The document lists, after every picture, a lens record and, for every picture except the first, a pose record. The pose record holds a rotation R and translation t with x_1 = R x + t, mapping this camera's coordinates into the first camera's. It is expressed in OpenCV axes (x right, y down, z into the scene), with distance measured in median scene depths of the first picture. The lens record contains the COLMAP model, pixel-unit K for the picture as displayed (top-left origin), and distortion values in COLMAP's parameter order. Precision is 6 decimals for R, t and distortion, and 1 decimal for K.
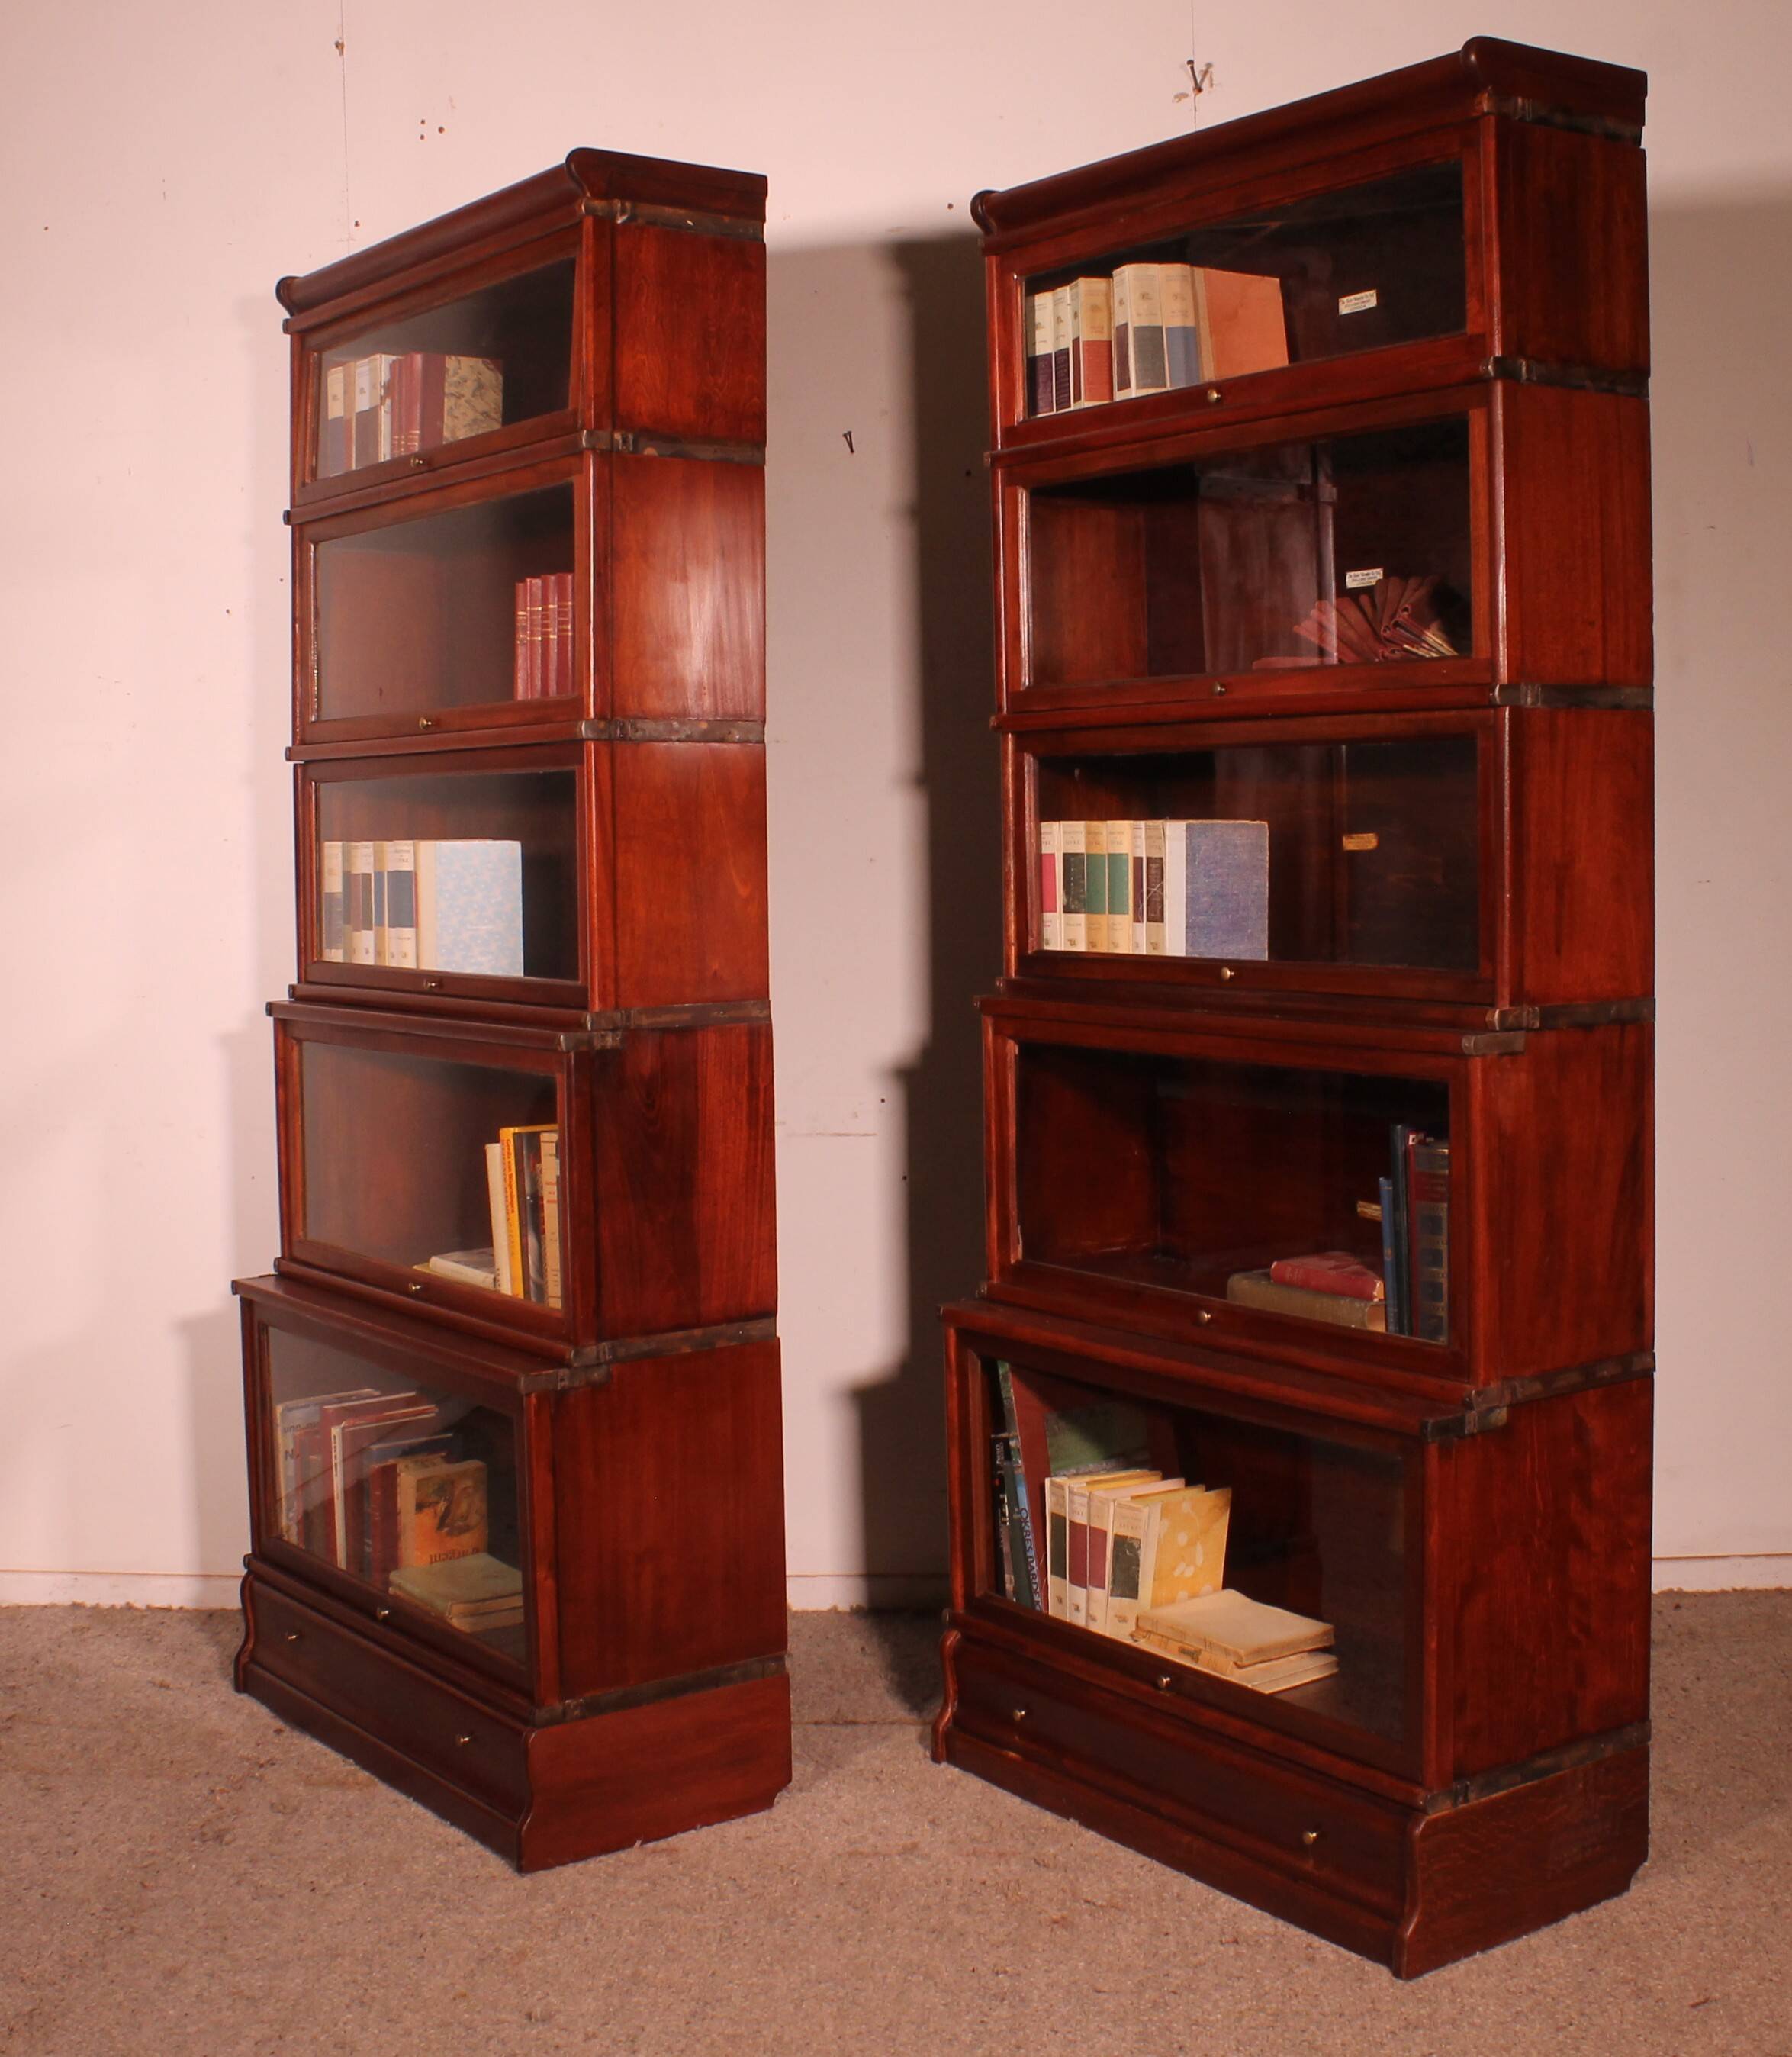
lens RADIAL K [[2676.9, 0, 993.2], [0, 2676.9, 999.9], [0, 0, 1]] dist [-0.131937, 0.000000]
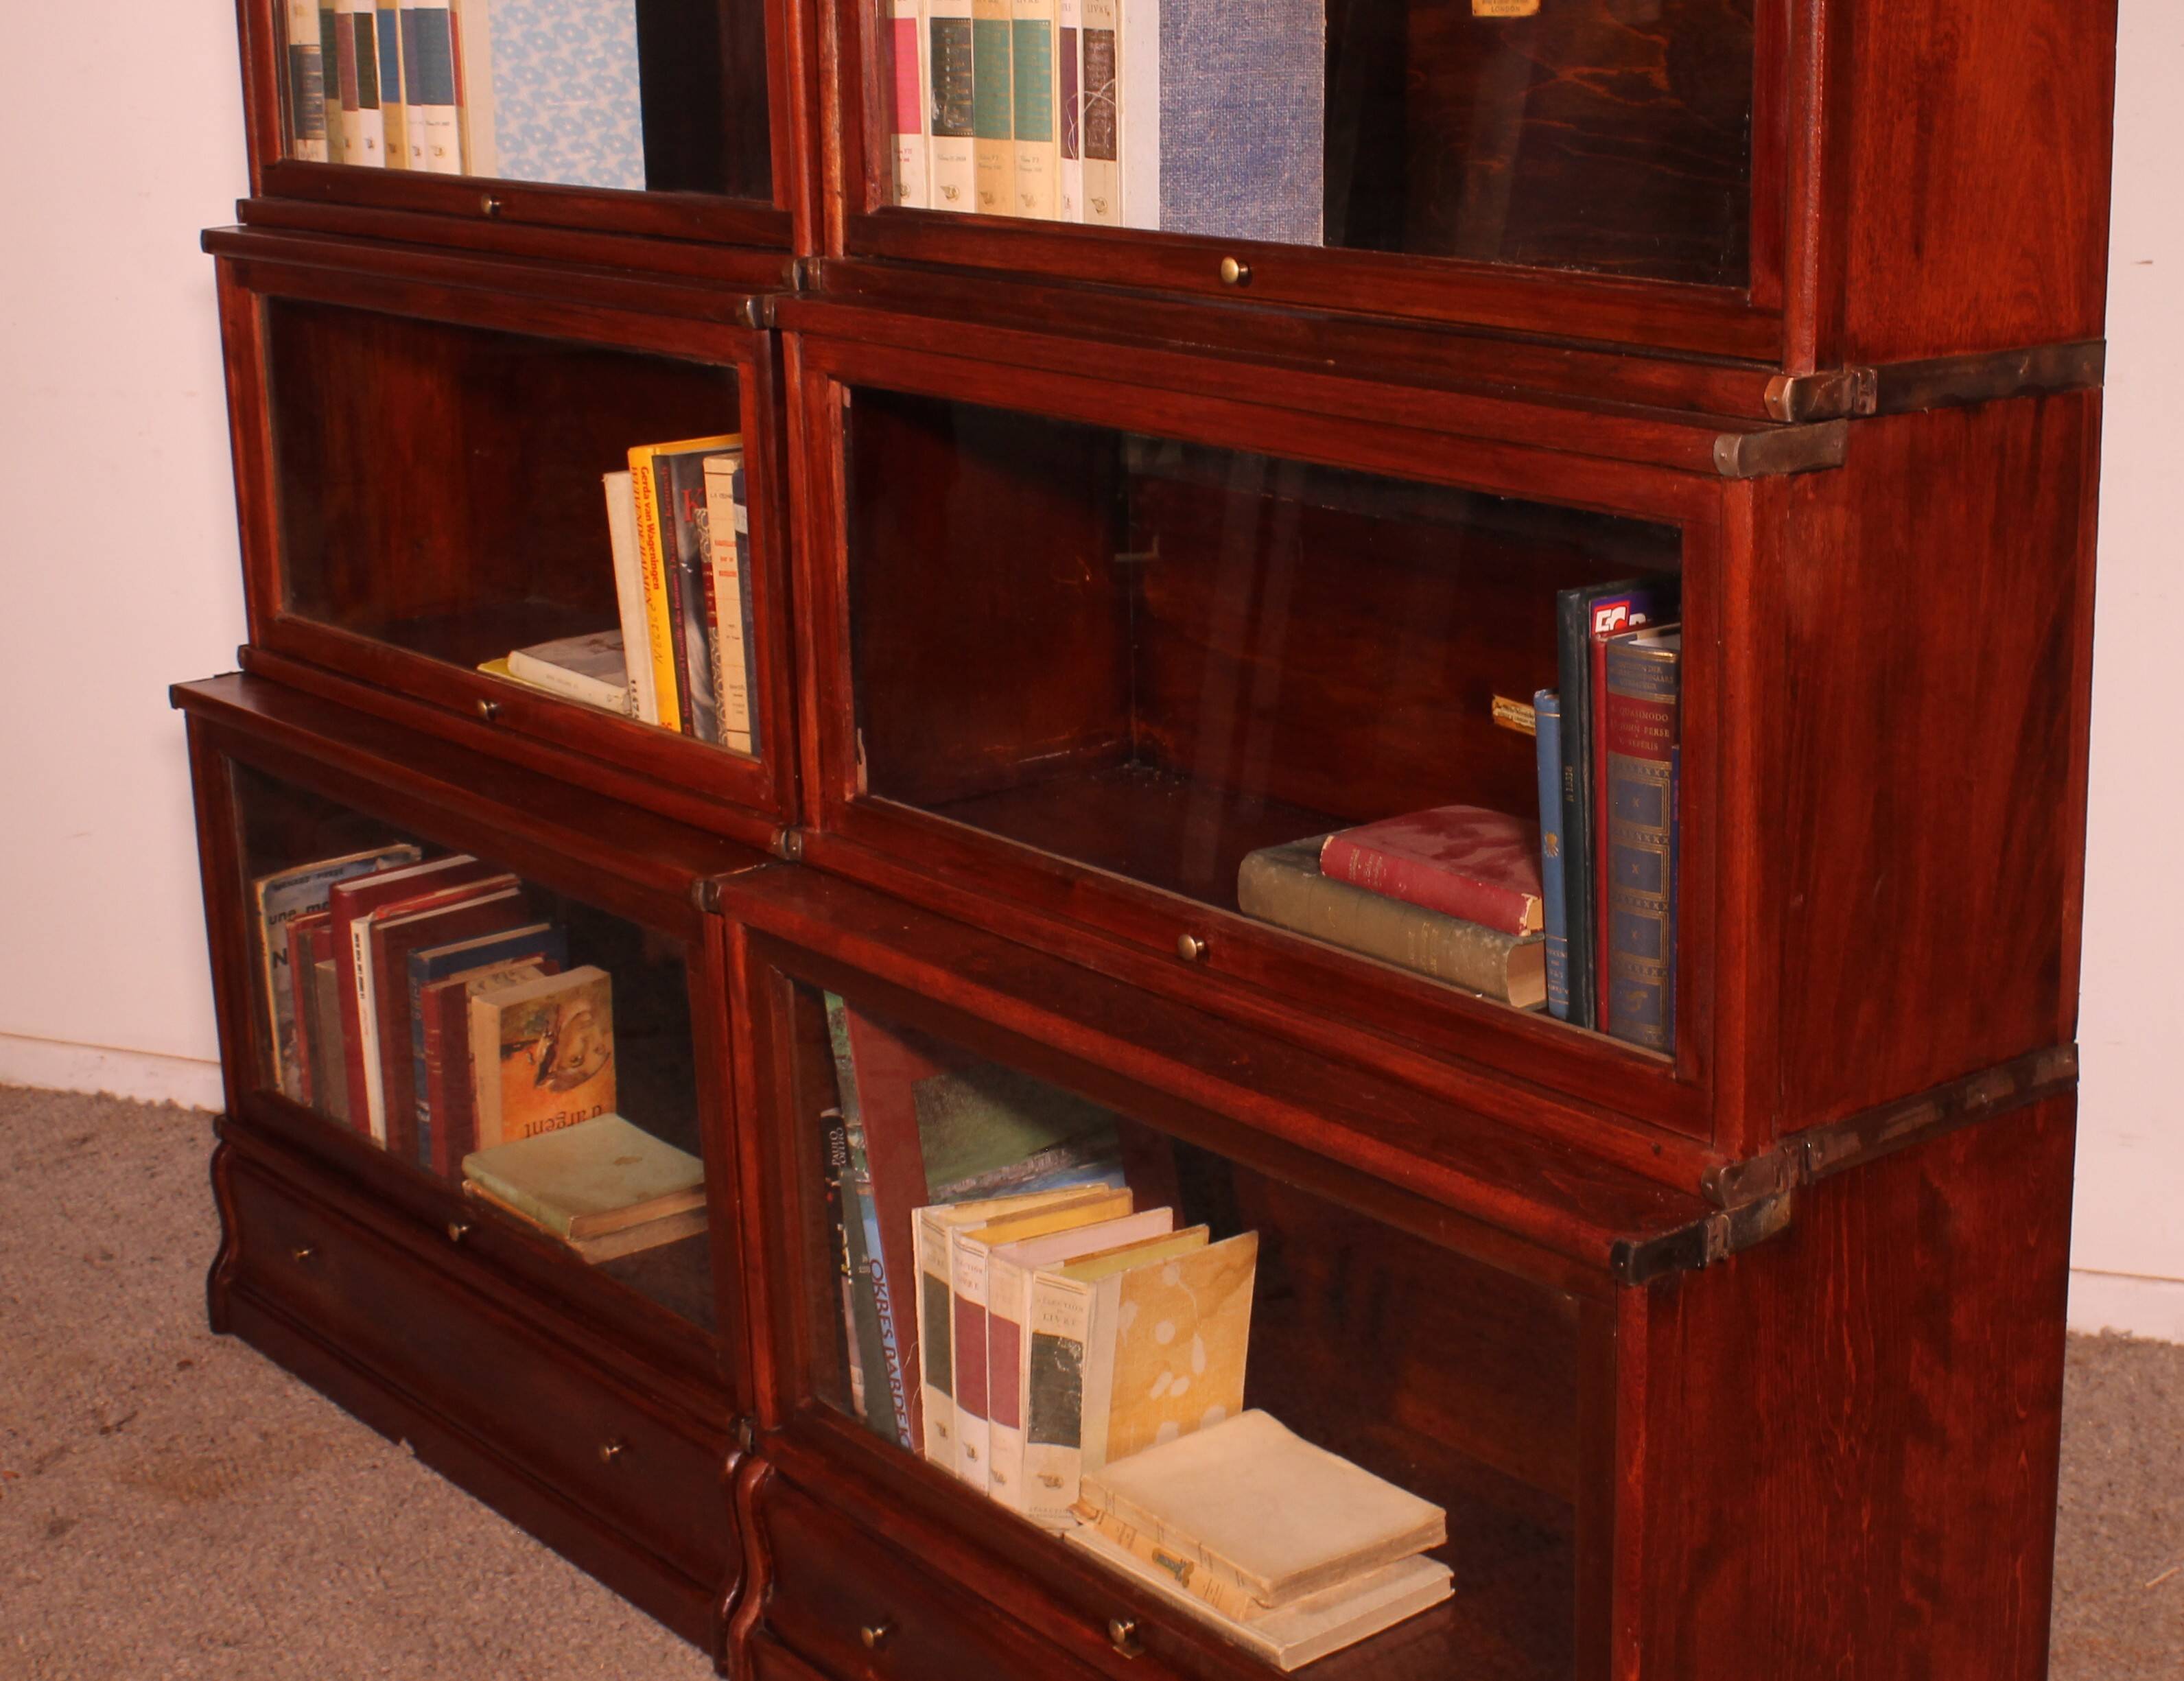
lens RADIAL K [[3327.9, 0, 1347.9], [0, 3327.9, 647.0], [0, 0, 1]] dist [-0.092051, 0.000000]
pose [[0.996054, -0.009557, 0.088229, 0.051865], [-0.003226, 0.989628, 0.143617, -0.028567], [-0.088687, -0.143335, 0.985693, 0.370189]]
